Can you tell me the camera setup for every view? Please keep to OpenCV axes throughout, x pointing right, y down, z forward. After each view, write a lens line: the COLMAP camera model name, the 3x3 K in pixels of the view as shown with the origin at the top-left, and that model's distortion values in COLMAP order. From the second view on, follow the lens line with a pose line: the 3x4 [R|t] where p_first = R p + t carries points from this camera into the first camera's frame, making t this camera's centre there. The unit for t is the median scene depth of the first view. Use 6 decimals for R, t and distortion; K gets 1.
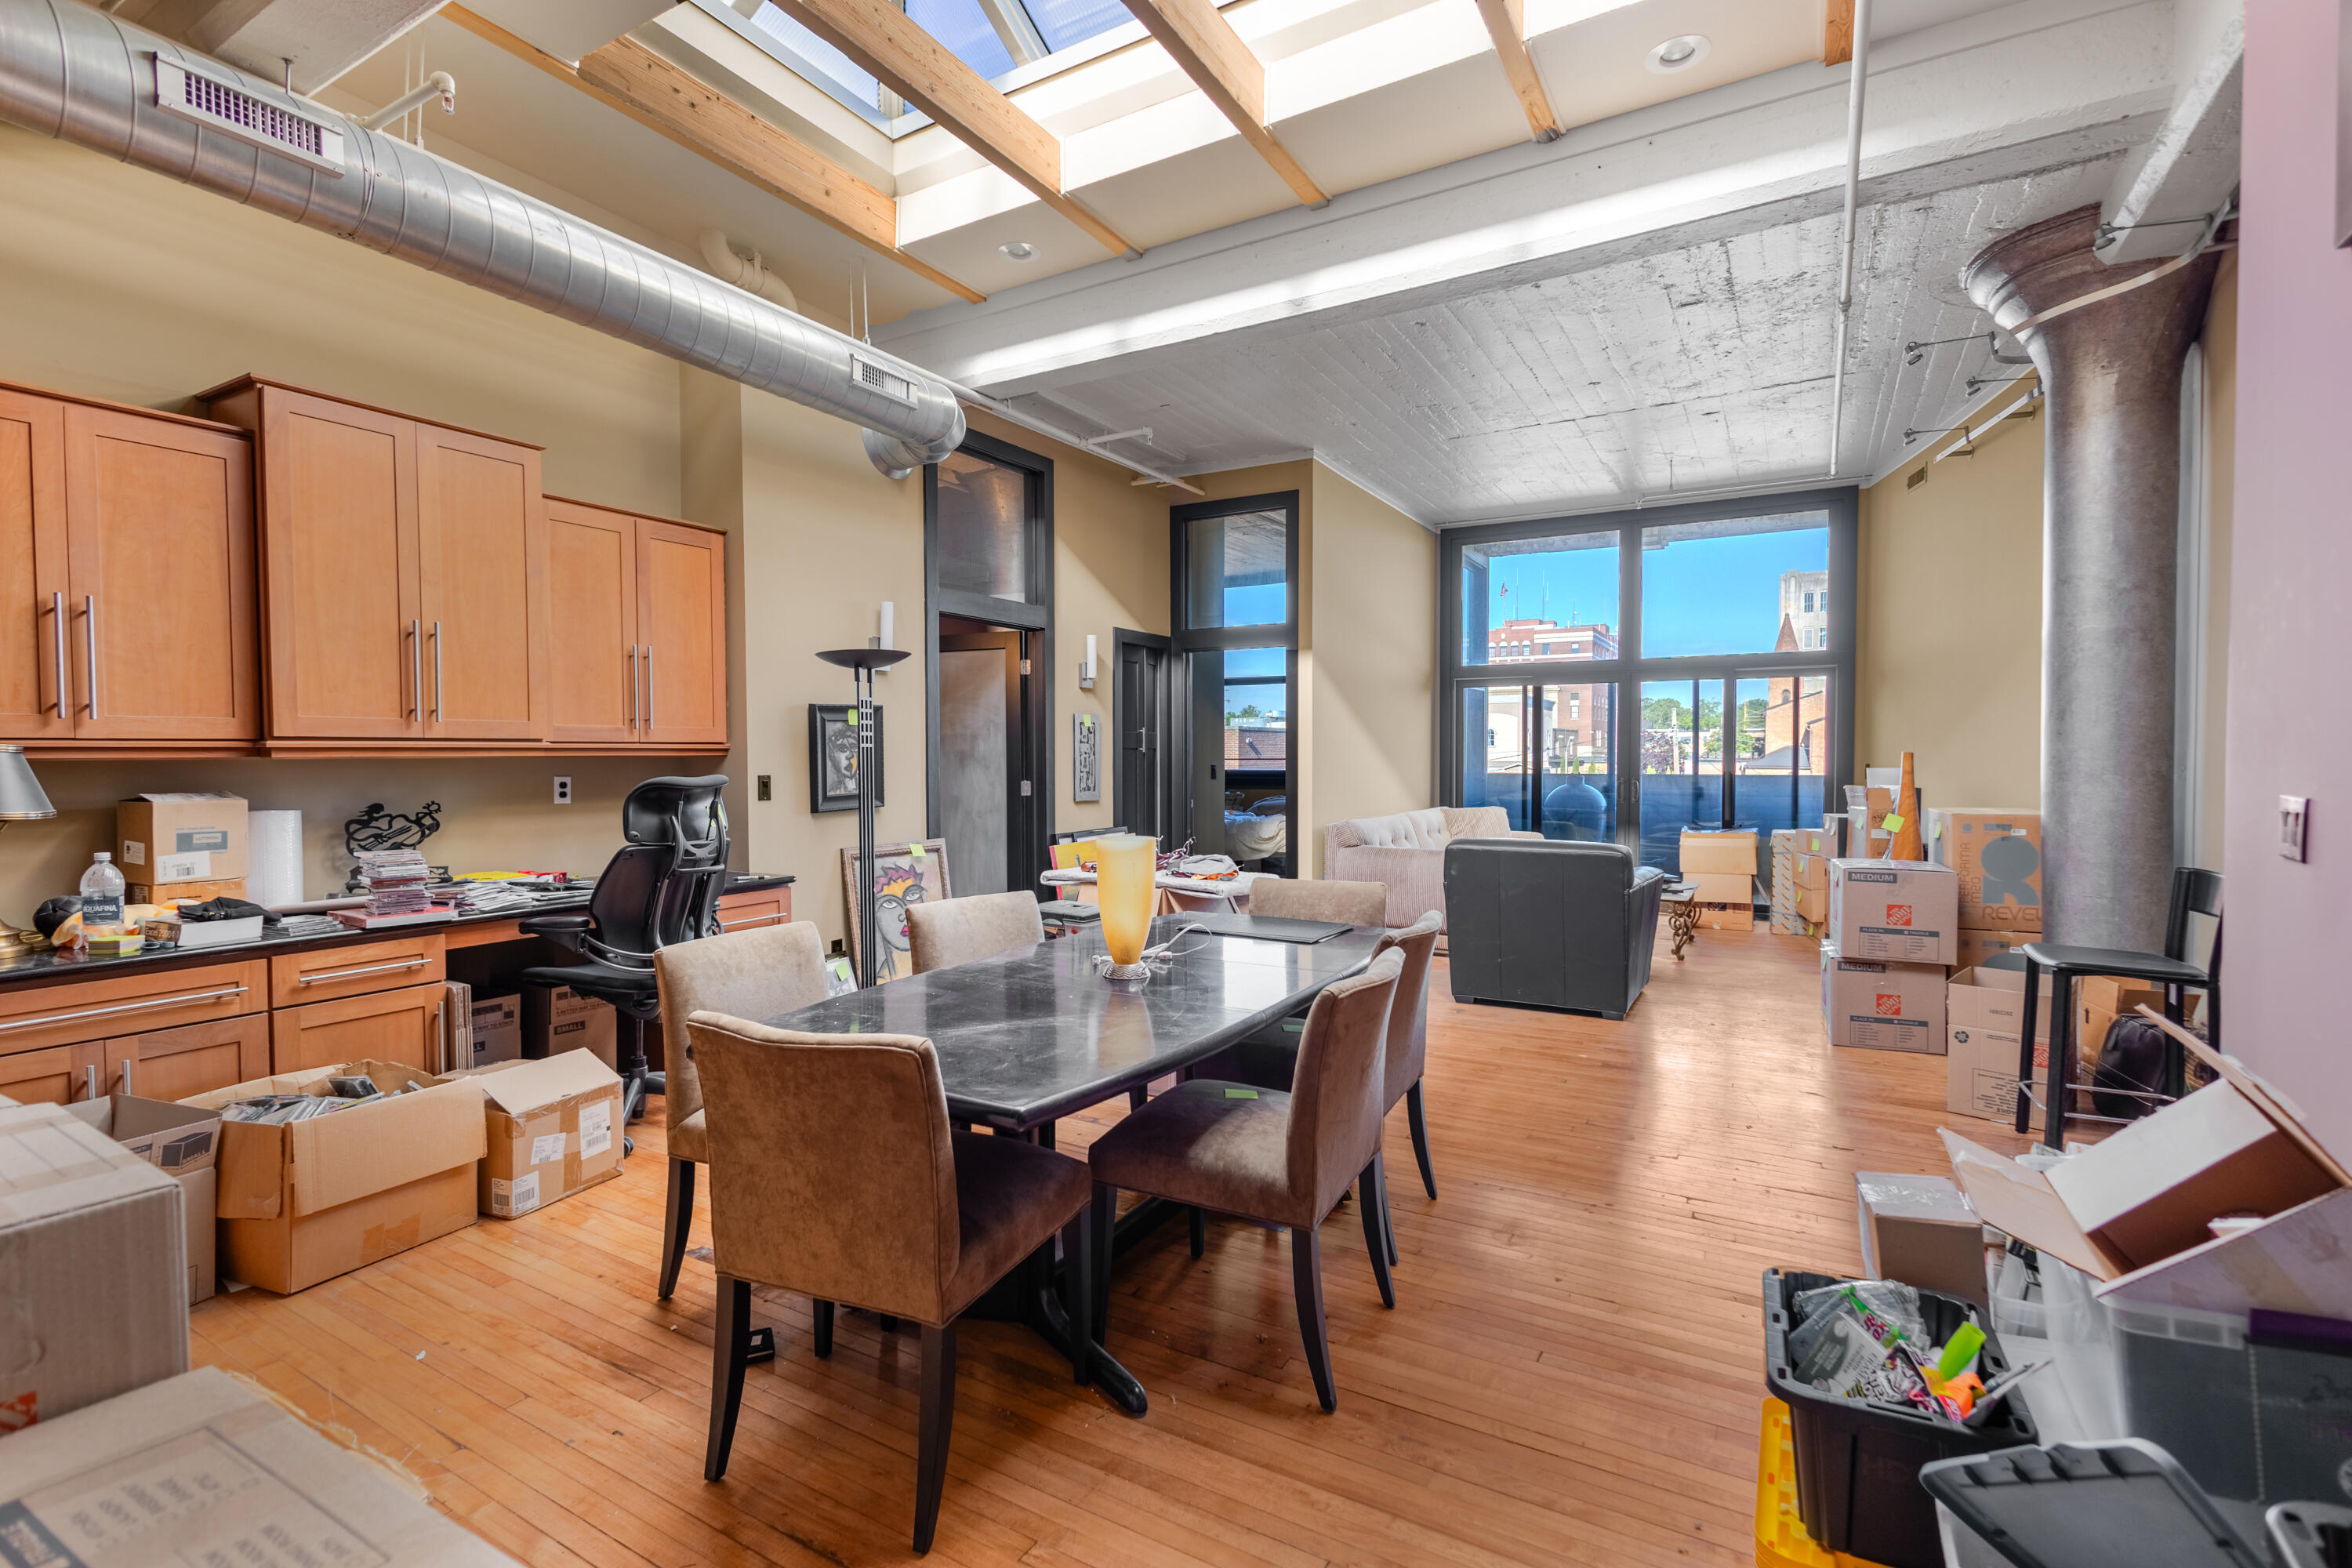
lens RADIAL K [[1043.4, 0, 1145.5], [0, 1043.4, 781.2], [0, 0, 1]] dist [0.001117, 0.000301]
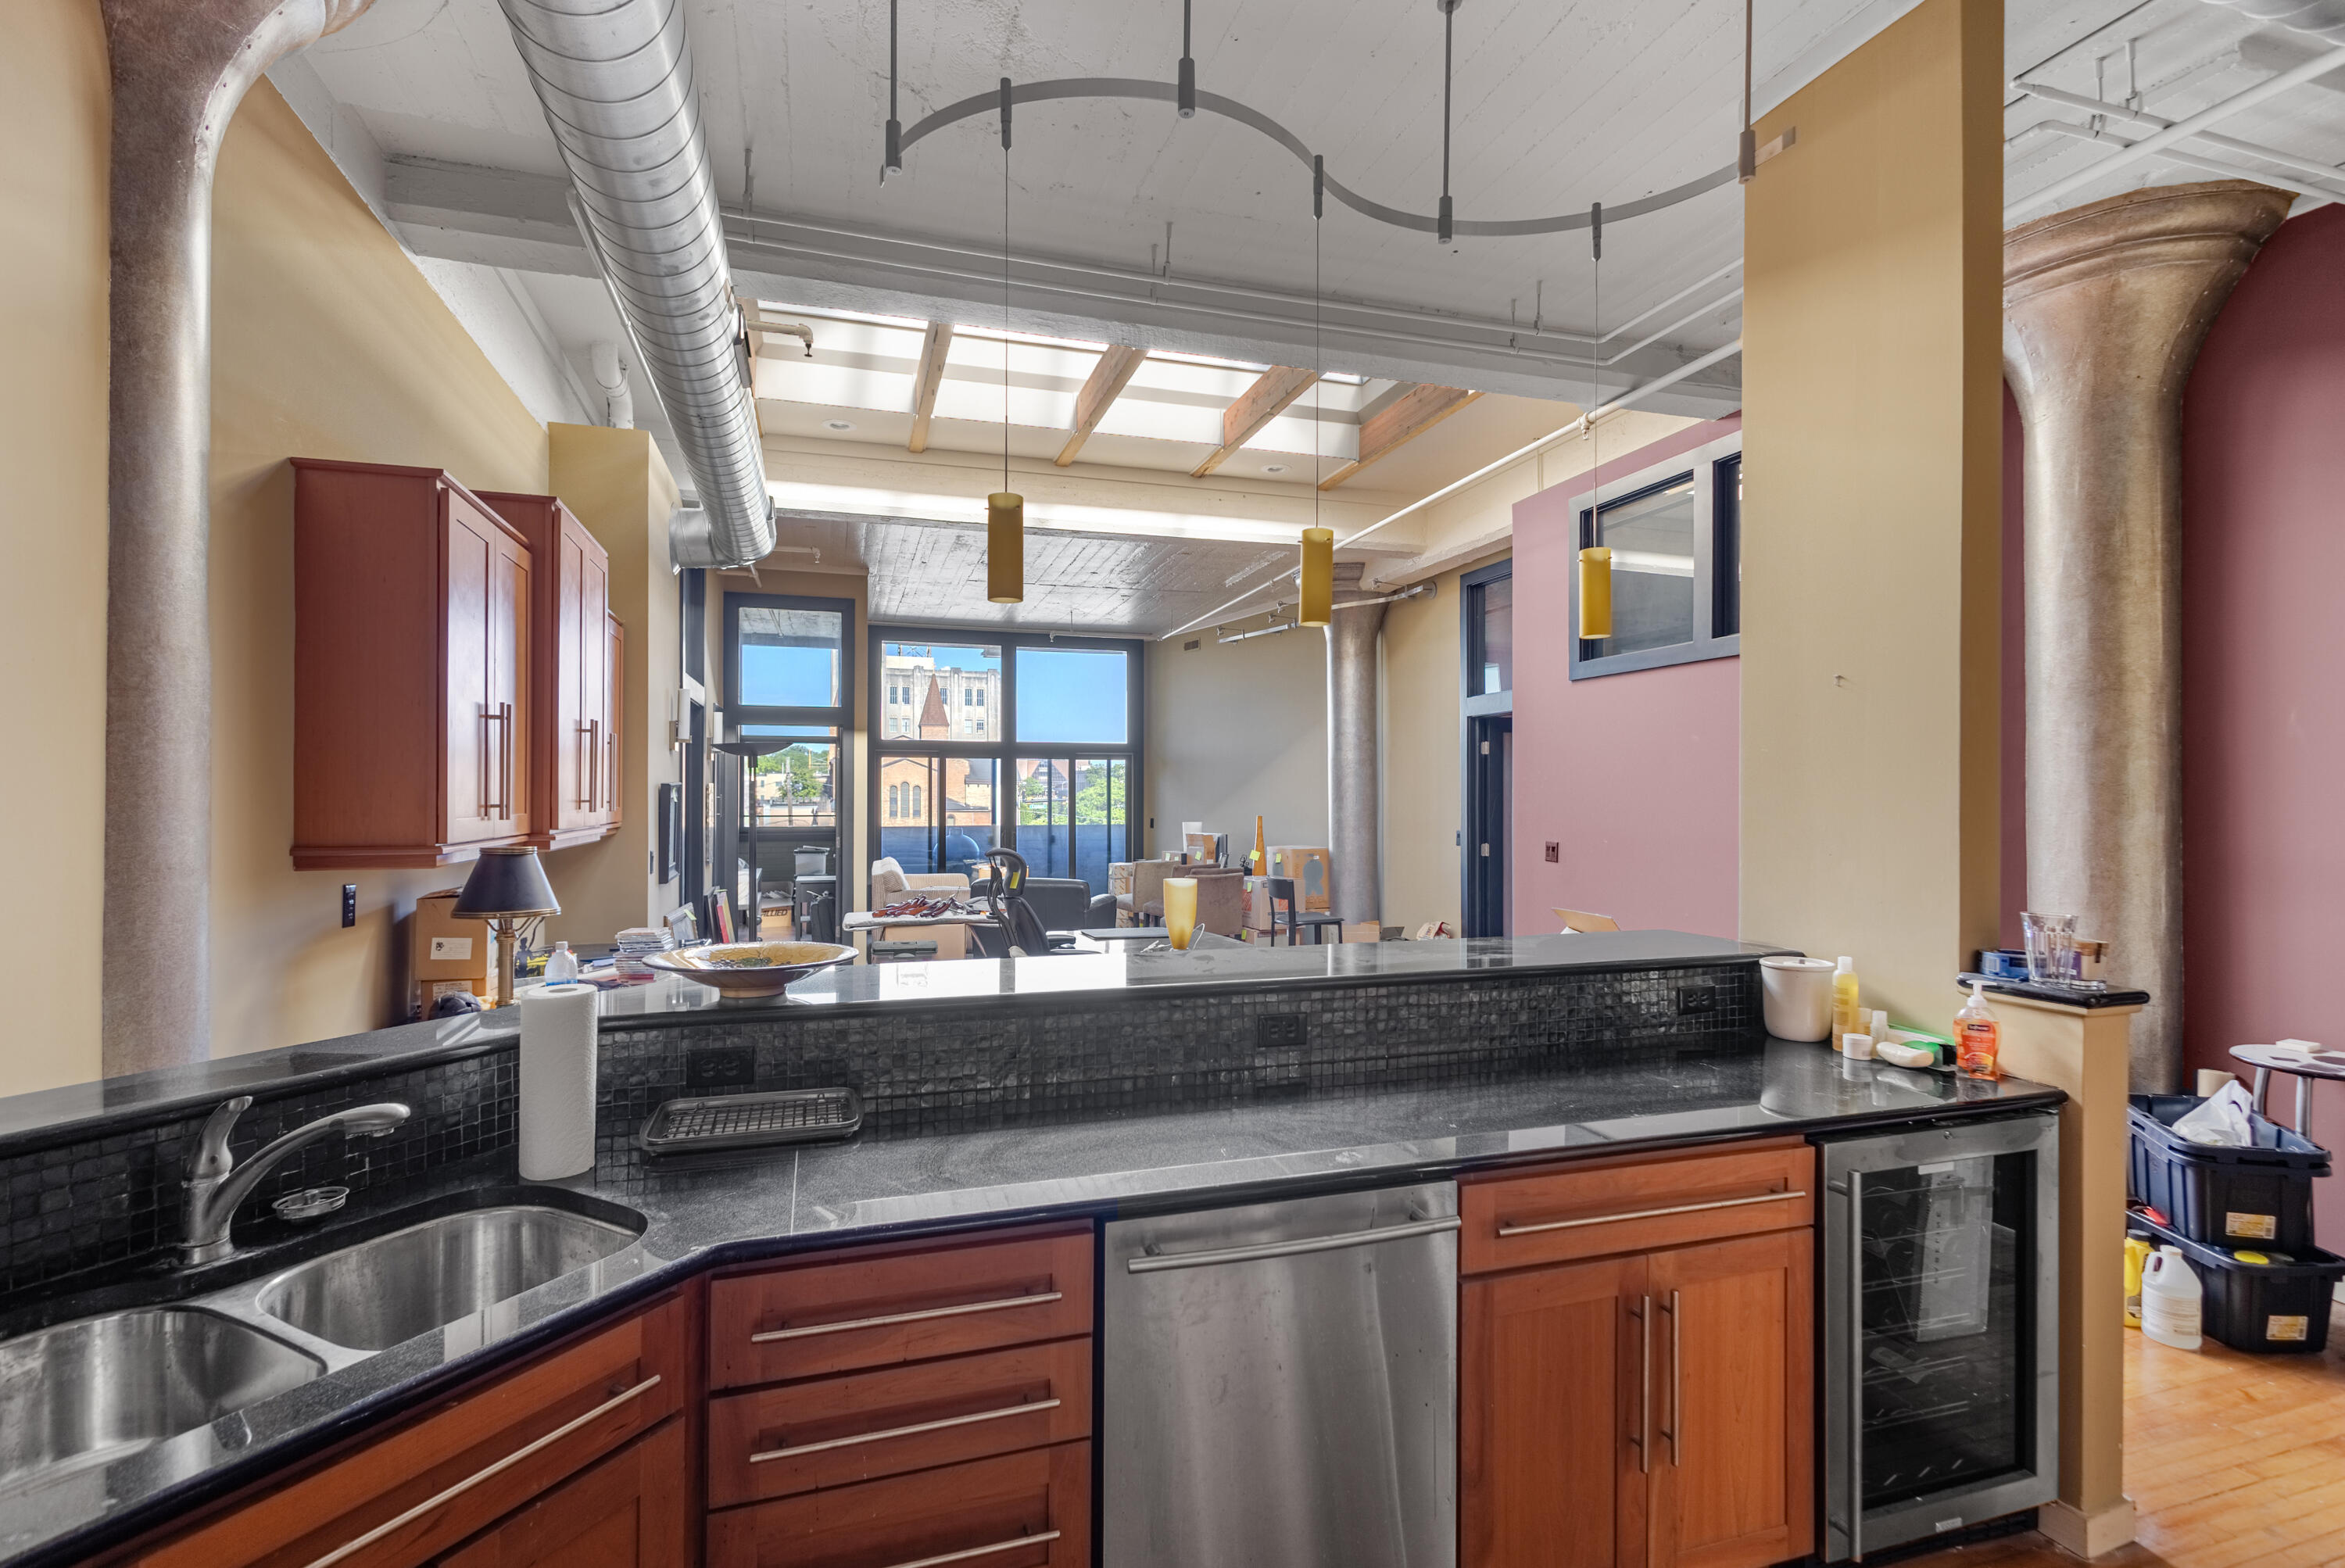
lens RADIAL K [[1083.6, 0, 1124.1], [0, 1083.6, 786.8], [0, 0, 1]] dist [0.016124, -0.000047]
pose [[0.682958, 0.008322, 0.730411, -0.482923], [0.017397, 0.999466, -0.027654, -0.017867], [-0.730251, 0.031593, 0.682448, -0.070212]]
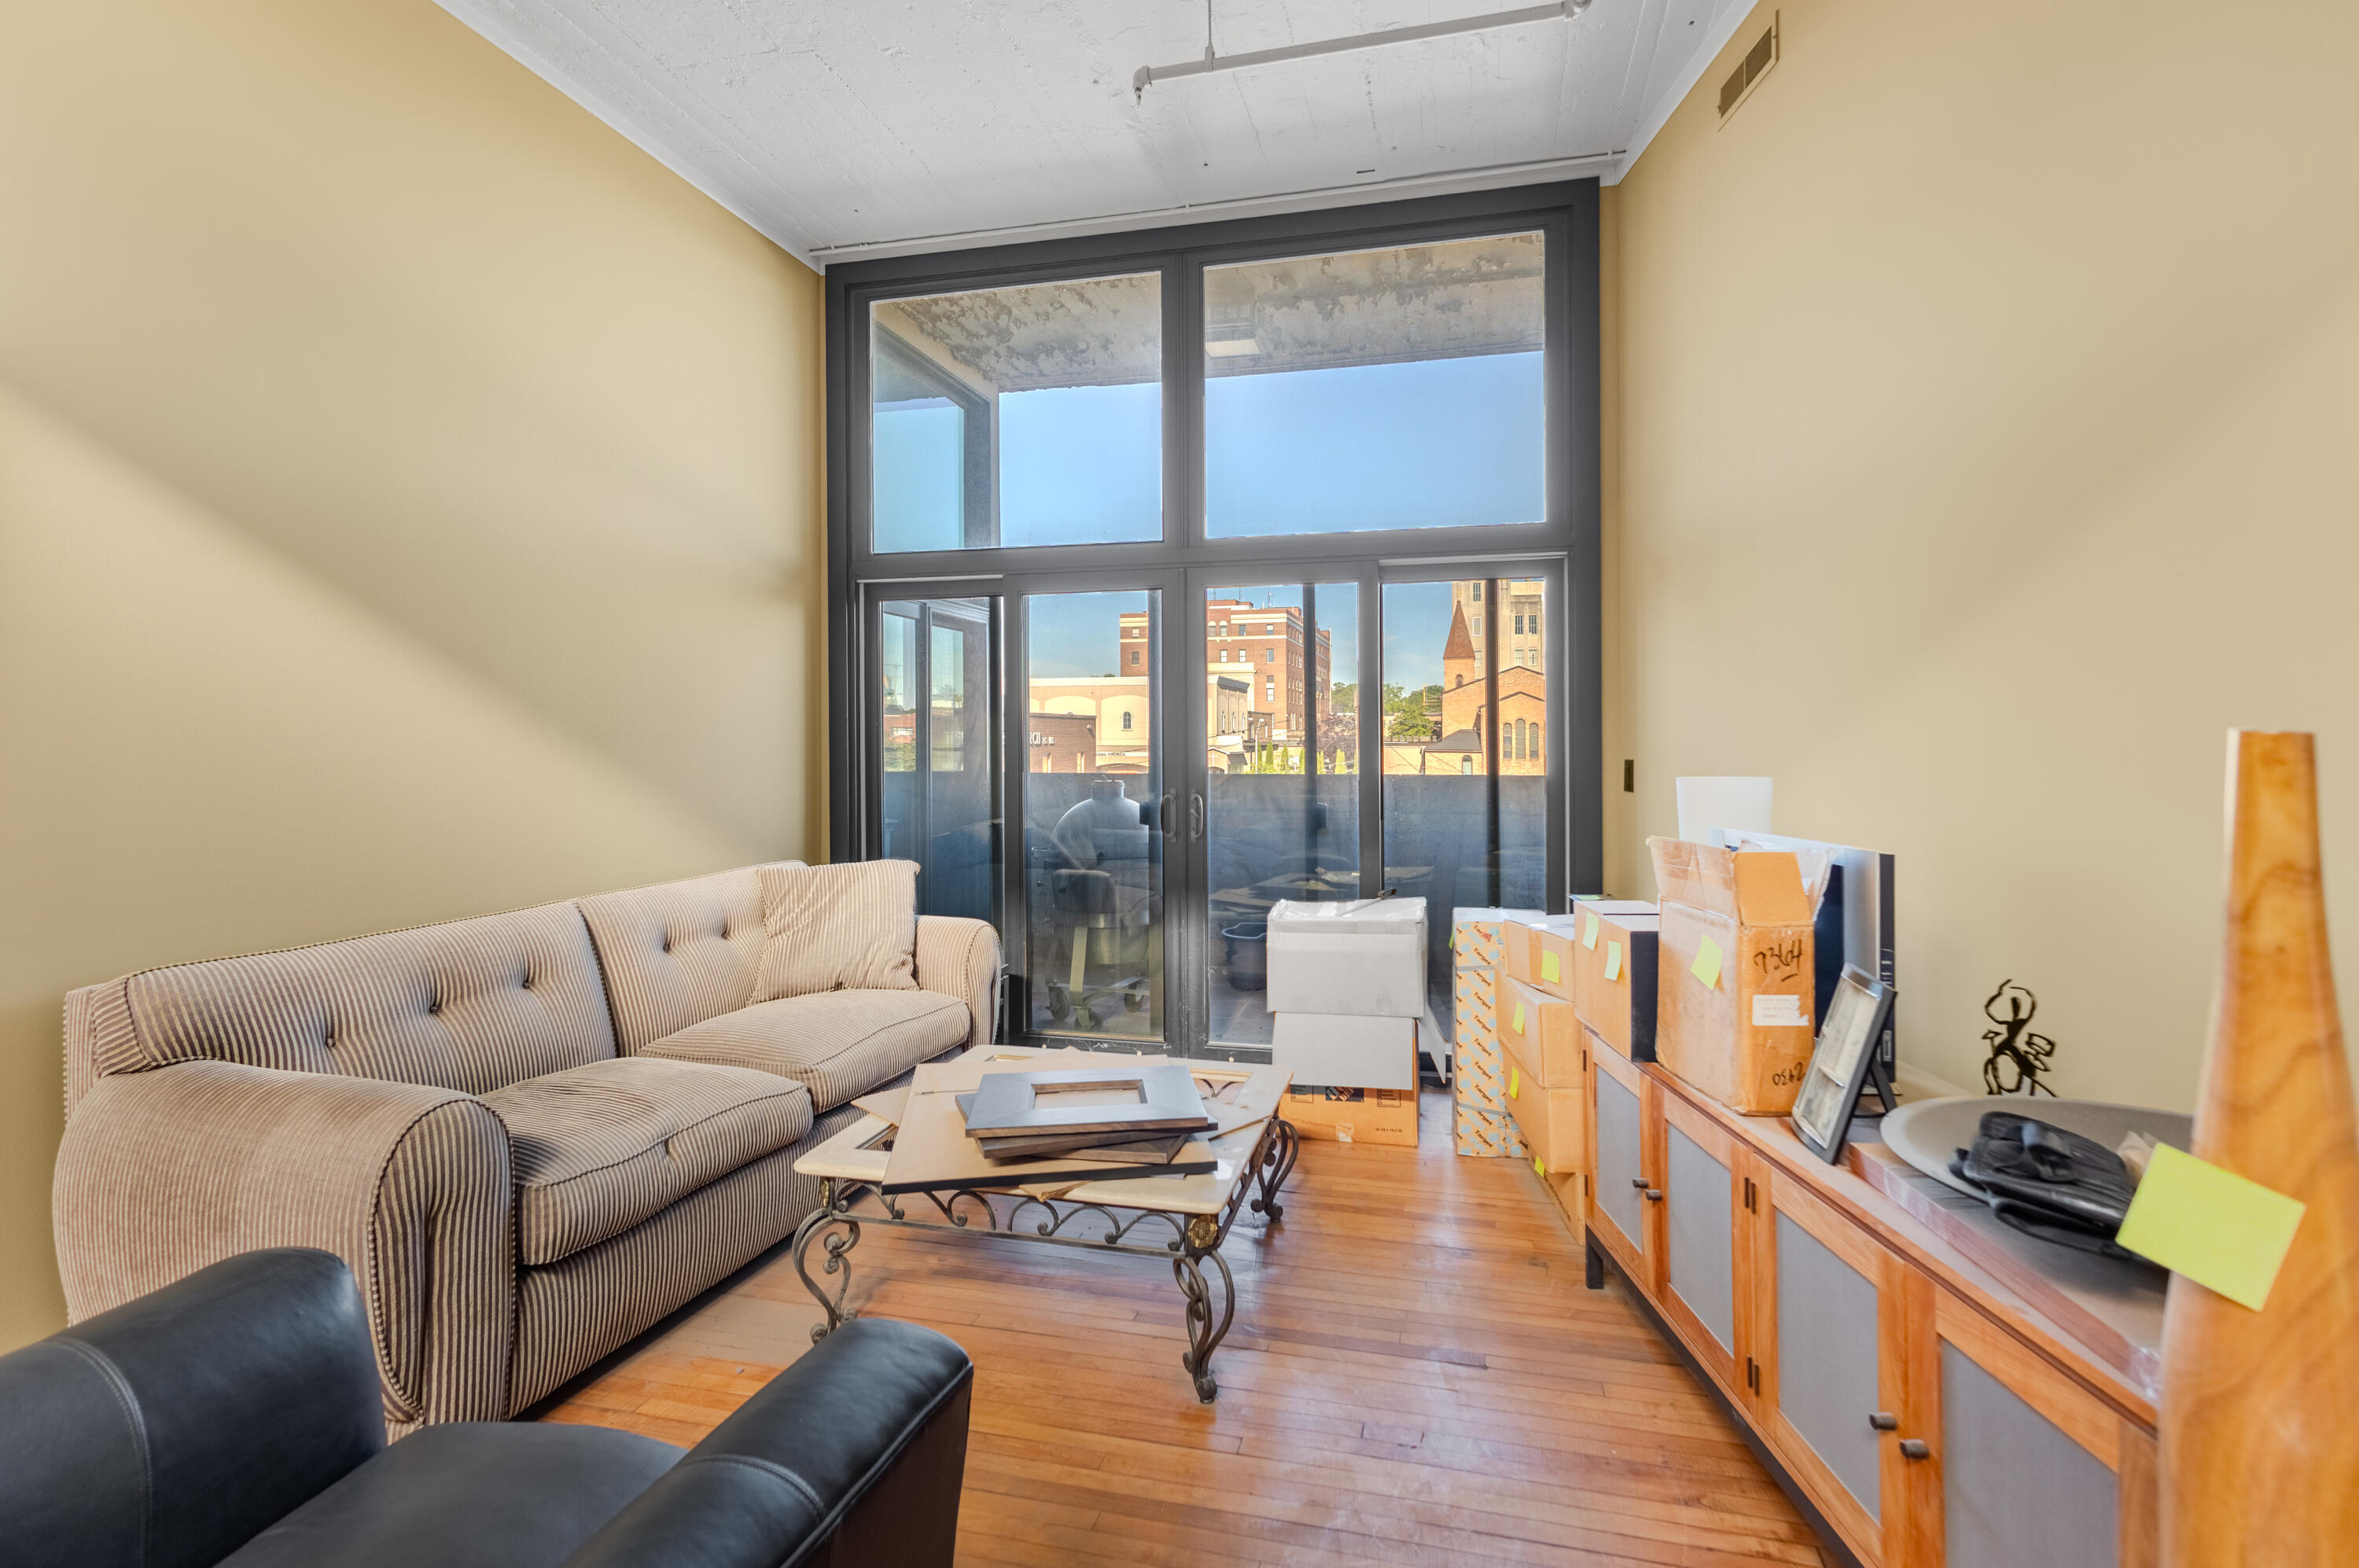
lens RADIAL K [[1129.2, 0, 1176.9], [0, 1129.2, 735.3], [0, 0, 1]] dist [-0.001586, -0.000170]
pose [[0.953882, -0.001195, 0.300179, 0.320914], [0.009771, 0.999586, -0.027070, -0.014167], [-0.300023, 0.028755, 0.953499, 0.536596]]
